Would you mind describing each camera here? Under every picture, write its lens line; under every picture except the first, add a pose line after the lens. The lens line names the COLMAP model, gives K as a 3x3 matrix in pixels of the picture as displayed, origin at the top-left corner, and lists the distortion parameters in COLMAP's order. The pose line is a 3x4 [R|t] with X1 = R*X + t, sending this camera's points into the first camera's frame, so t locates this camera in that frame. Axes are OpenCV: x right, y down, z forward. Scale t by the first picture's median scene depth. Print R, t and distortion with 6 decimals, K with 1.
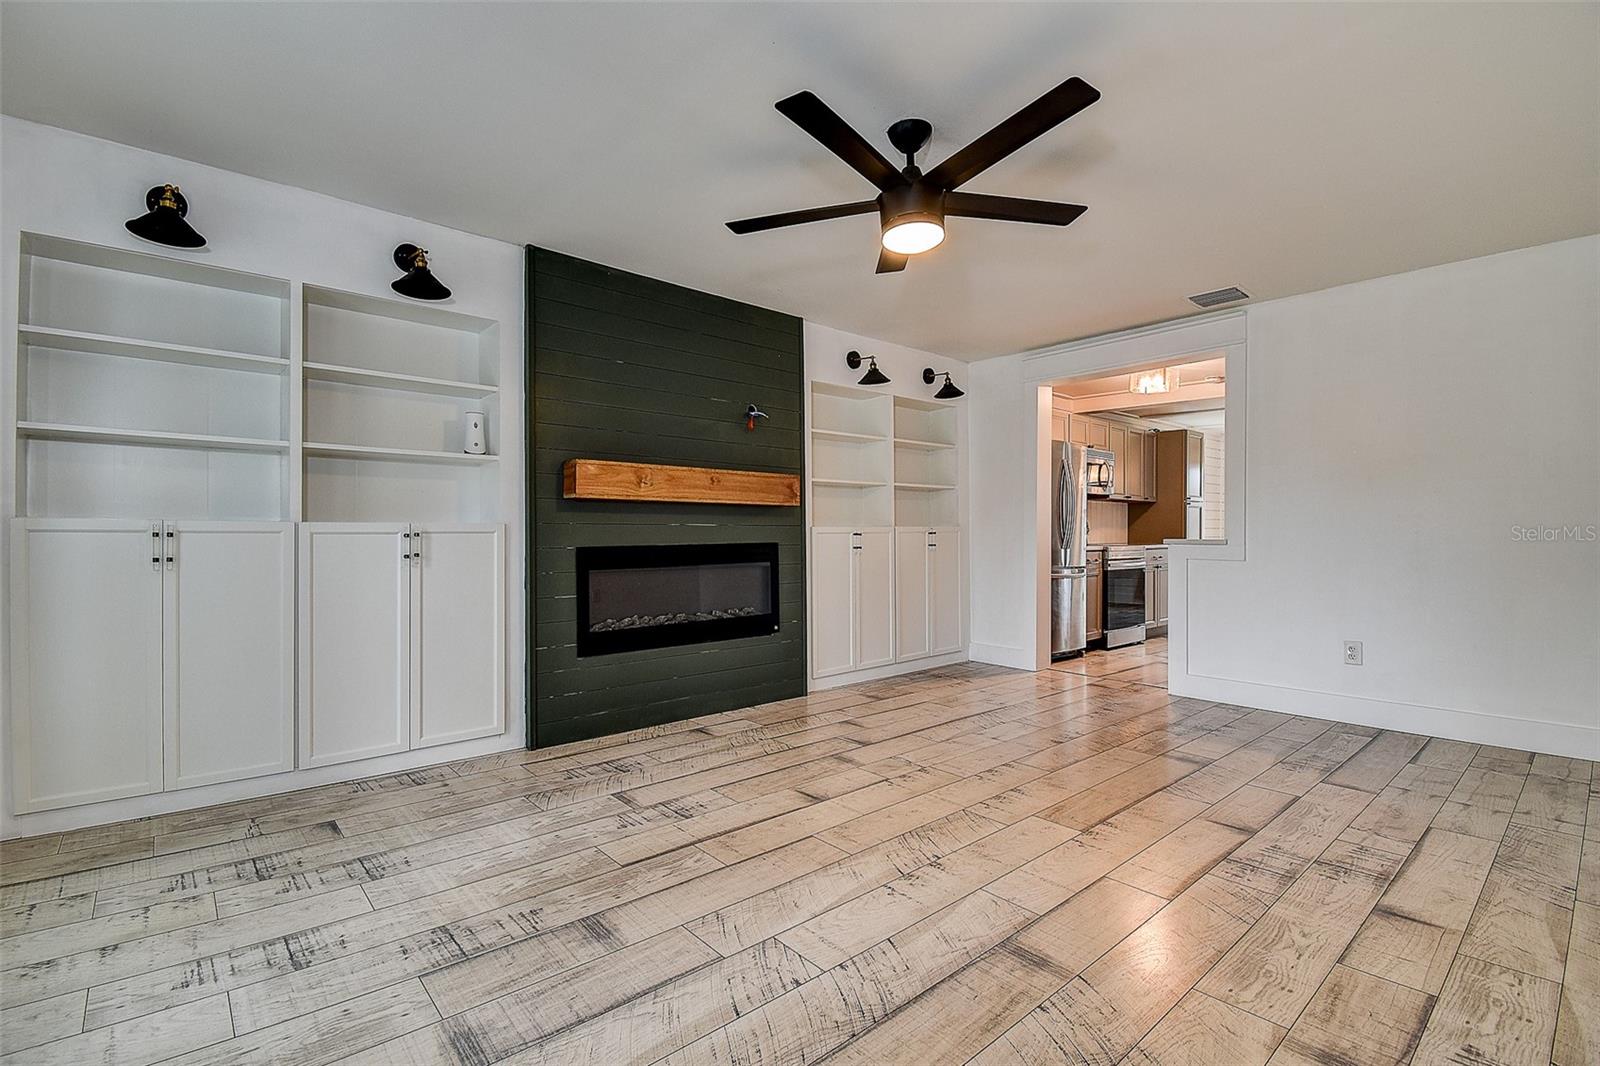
lens RADIAL K [[720.2, 0, 808.8], [0, 720.2, 530.4], [0, 0, 1]] dist [-0.002028, -0.004996]
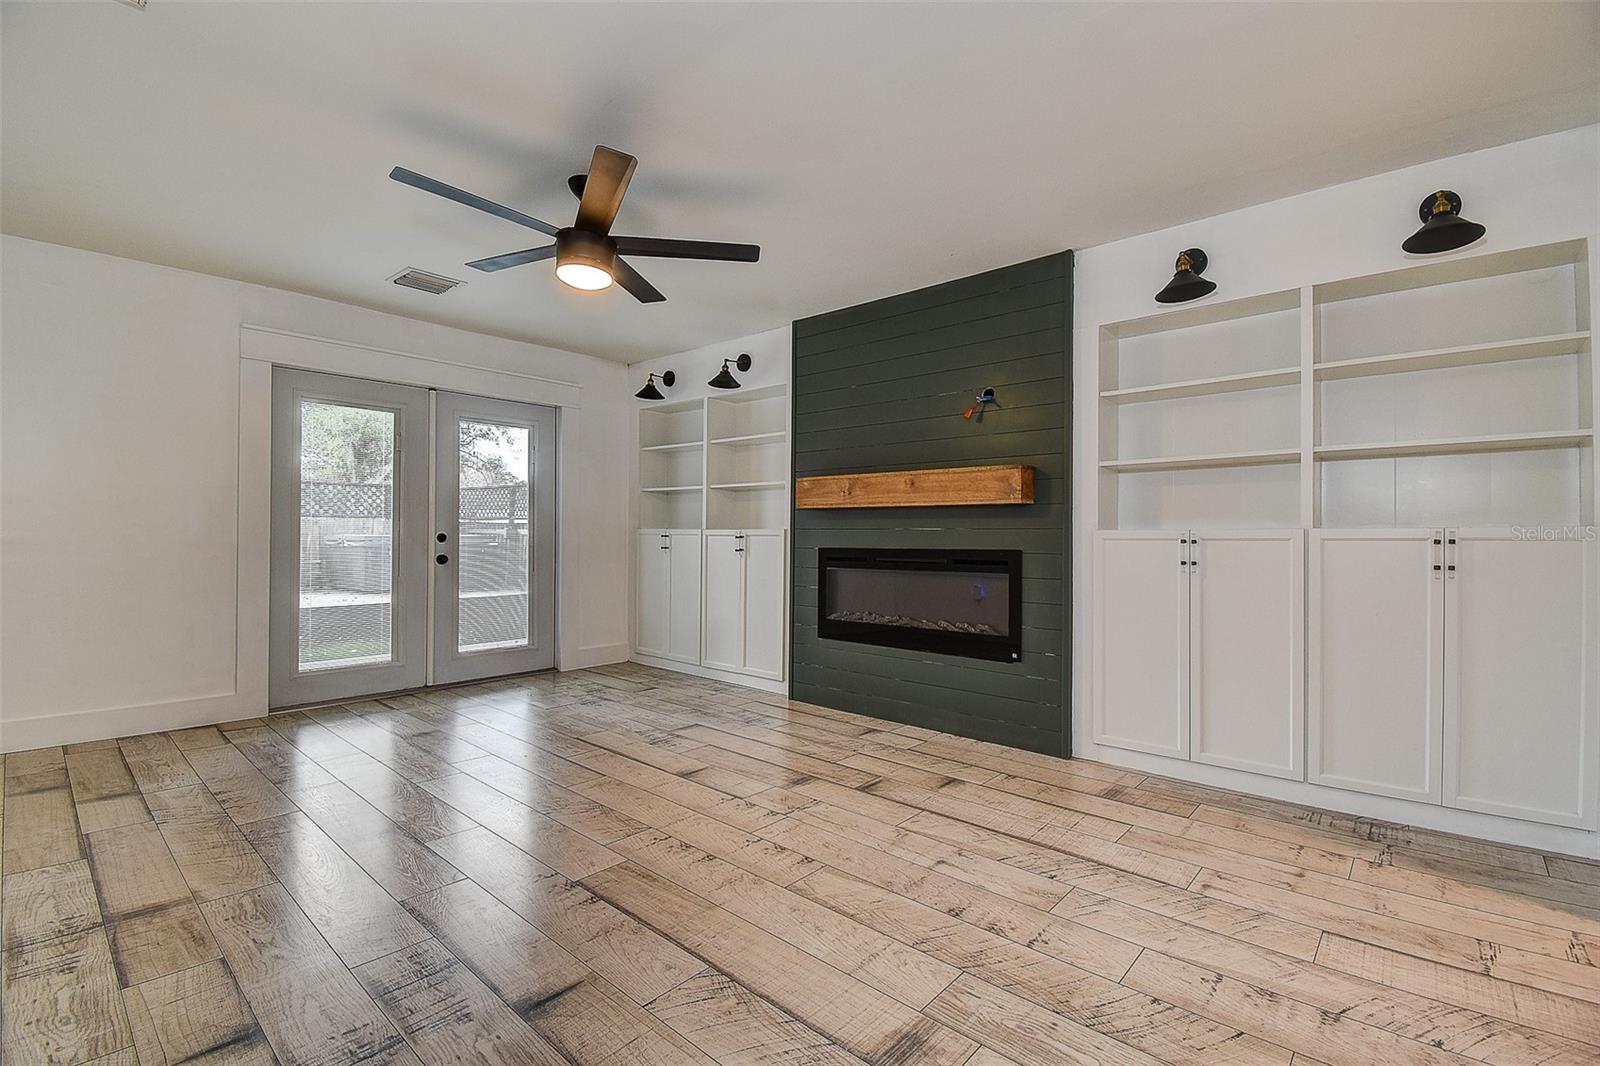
lens RADIAL K [[720.2, 0, 802.1], [0, 720.2, 529.3], [0, 0, 1]] dist [-0.002028, -0.004996]
pose [[0.121256, -0.006791, -0.992598, 1.043035], [-0.004733, 0.999961, -0.007420, 0.001152], [0.992610, 0.005598, 0.121219, 0.953253]]
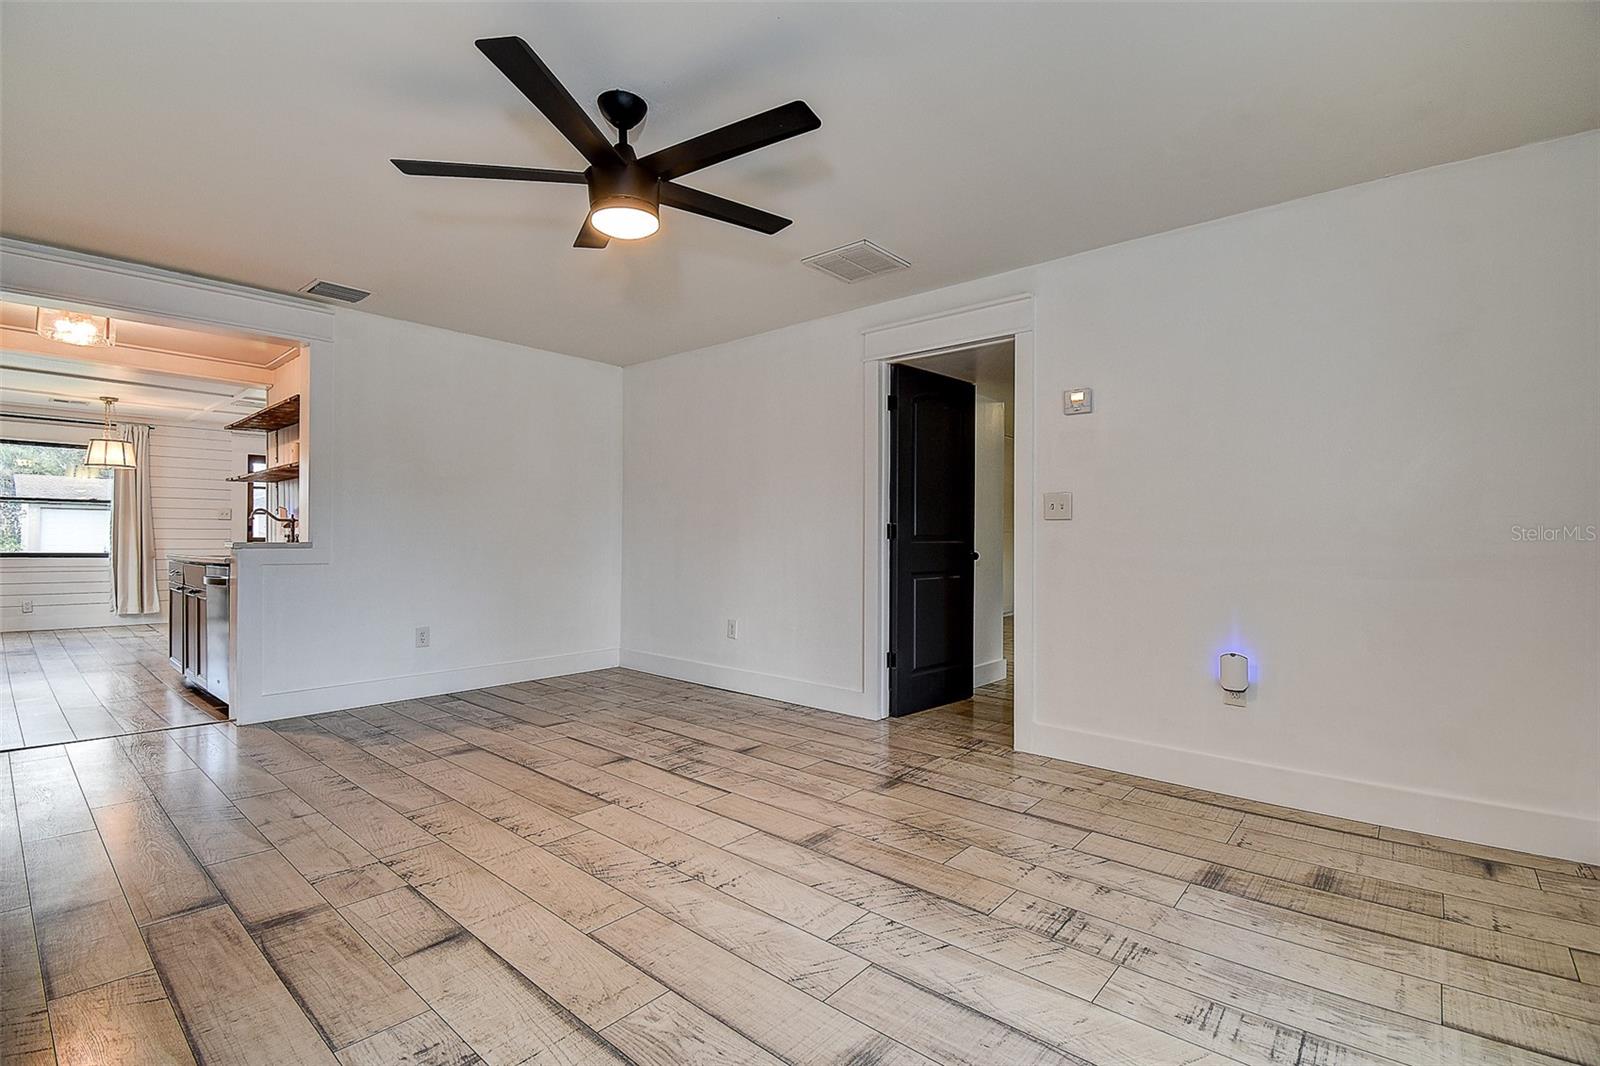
lens RADIAL K [[720.2, 0, 788.5], [0, 720.2, 516.1], [0, 0, 1]] dist [-0.002028, -0.004996]
pose [[-0.121902, 0.025433, 0.992216, -0.638282], [-0.008837, 0.999604, -0.026708, -0.001844], [-0.992503, -0.012024, -0.121629, 0.712223]]
